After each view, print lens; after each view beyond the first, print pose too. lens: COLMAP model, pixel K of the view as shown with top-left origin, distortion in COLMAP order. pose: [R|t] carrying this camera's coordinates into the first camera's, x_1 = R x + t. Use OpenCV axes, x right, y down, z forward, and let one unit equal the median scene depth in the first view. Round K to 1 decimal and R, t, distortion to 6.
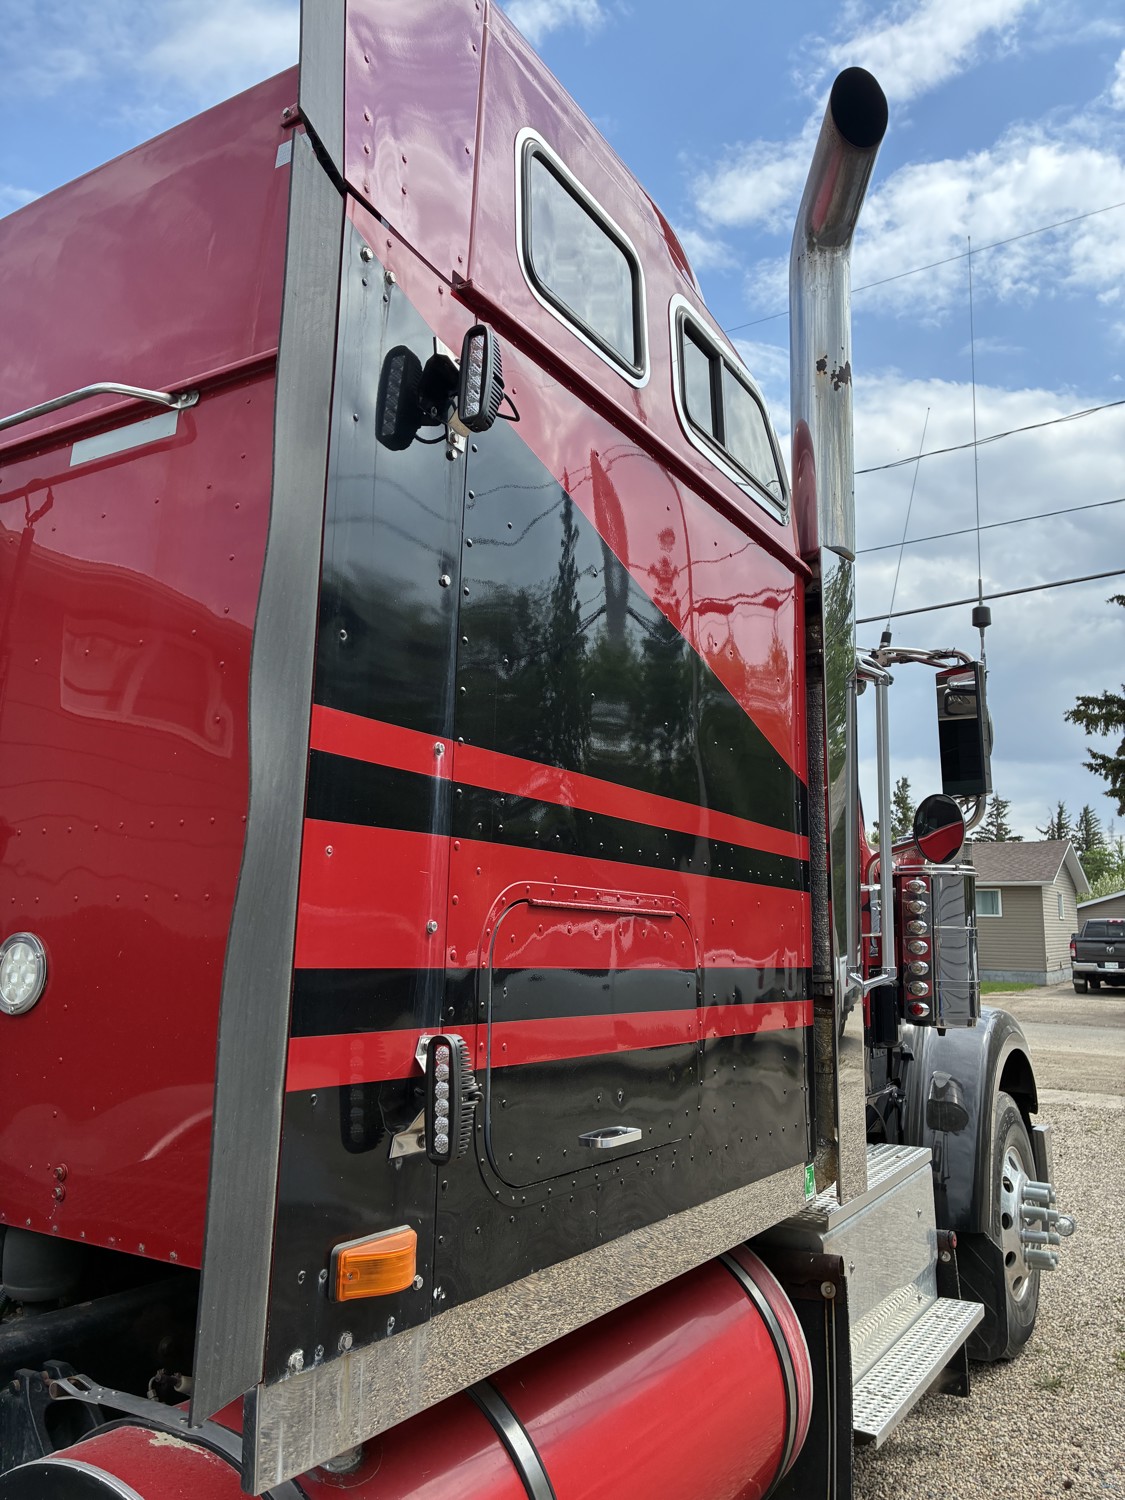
lens RADIAL K [[1139.4, 0, 557.1], [0, 1139.4, 754.3], [0, 0, 1]] dist [-0.003319, -0.002173]
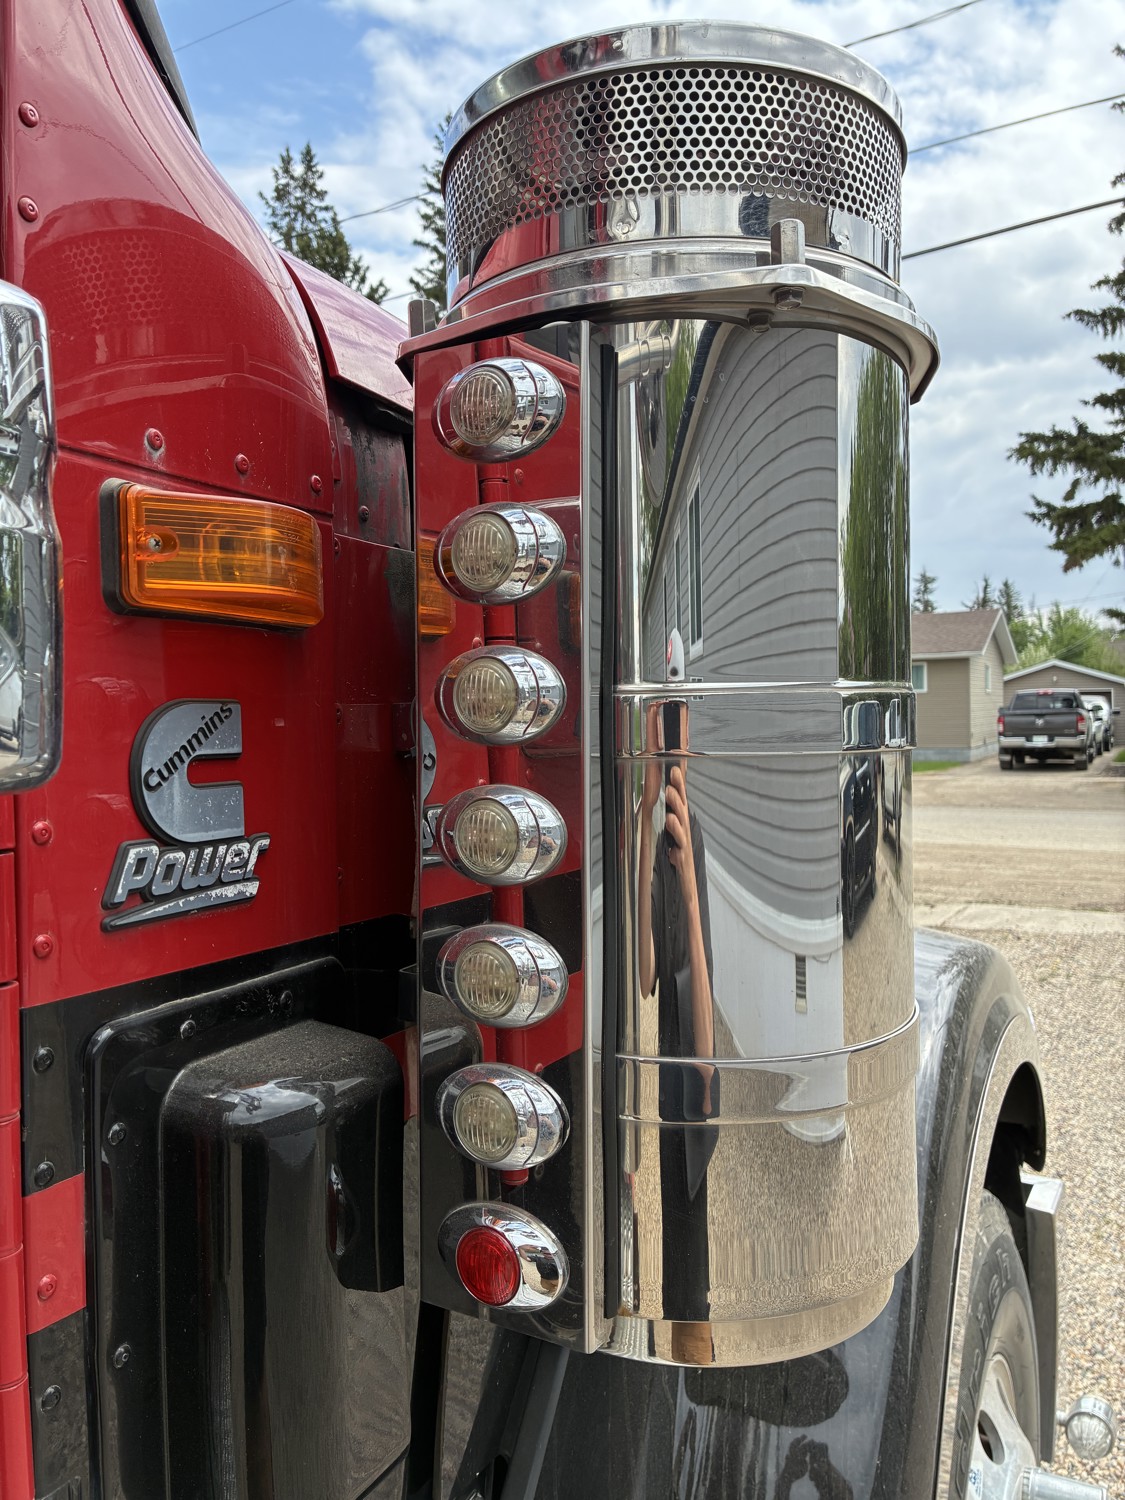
lens RADIAL K [[1139.4, 0, 572.2], [0, 1139.4, 750.1], [0, 0, 1]] dist [-0.003319, -0.002173]
pose [[0.997008, -0.035544, 0.068644, 0.052733], [0.022650, 0.983368, 0.180204, 0.022132], [-0.073907, -0.178110, 0.981231, 0.142803]]
